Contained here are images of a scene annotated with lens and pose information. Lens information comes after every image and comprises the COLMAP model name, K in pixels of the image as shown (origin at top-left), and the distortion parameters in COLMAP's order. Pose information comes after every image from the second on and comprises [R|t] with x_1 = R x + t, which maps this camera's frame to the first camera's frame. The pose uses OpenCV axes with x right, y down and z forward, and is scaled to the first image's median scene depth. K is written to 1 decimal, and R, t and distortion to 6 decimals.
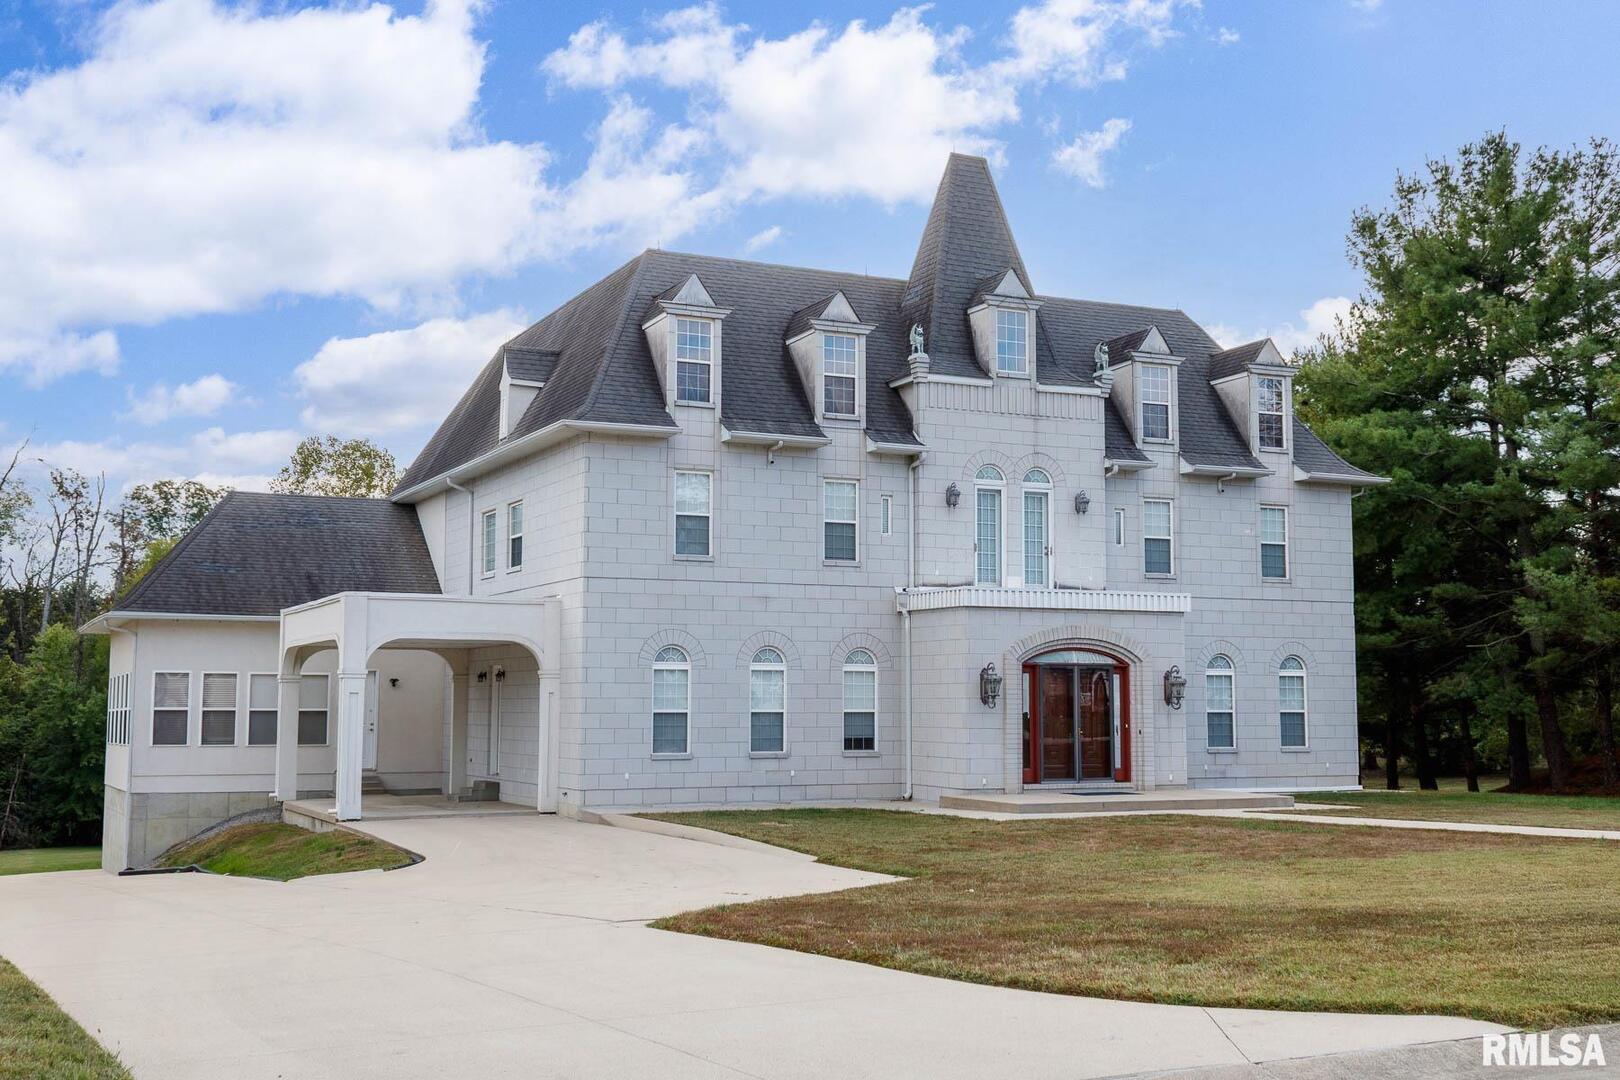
lens RADIAL K [[1801.3, 0, 811.3], [0, 1801.3, 536.0], [0, 0, 1]] dist [0.072526, 0.000000]
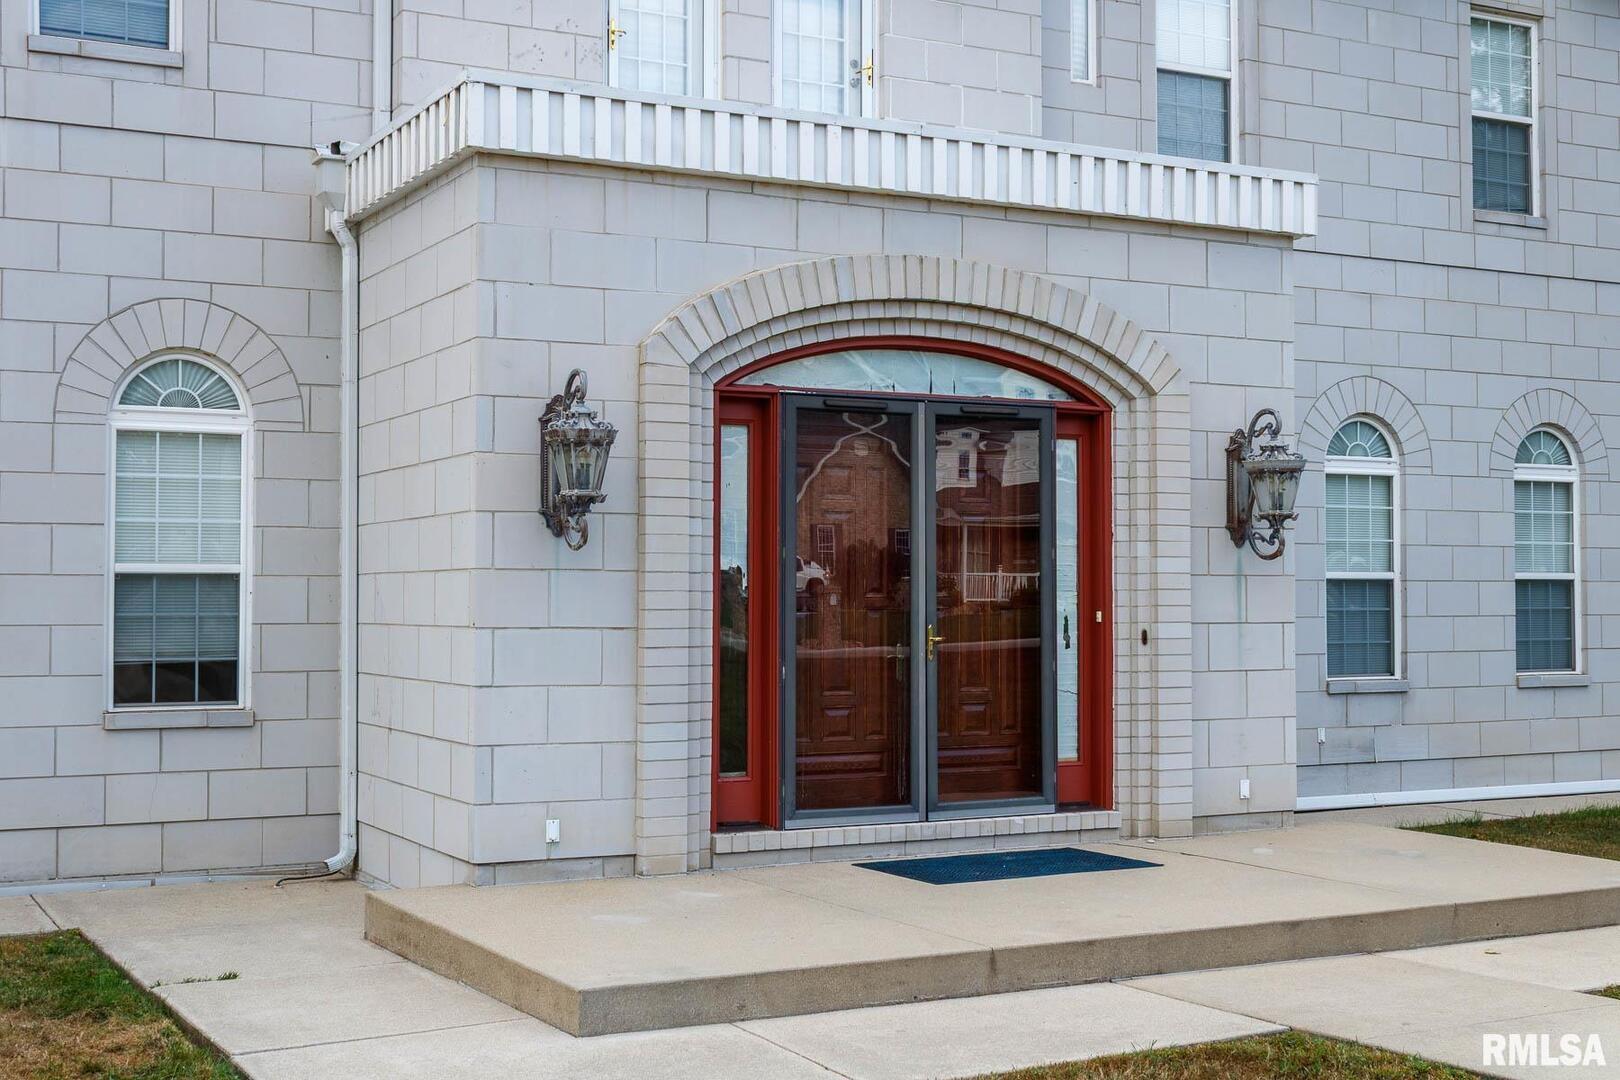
lens RADIAL K [[2055.4, 0, 808.8], [0, 2055.4, 543.0], [0, 0, 1]] dist [-0.000929, 0.000000]
pose [[0.999449, -0.001794, 0.033156, 0.116777], [-0.000335, 0.997944, 0.064094, 0.071952], [-0.033203, -0.064070, 0.997393, 0.671389]]
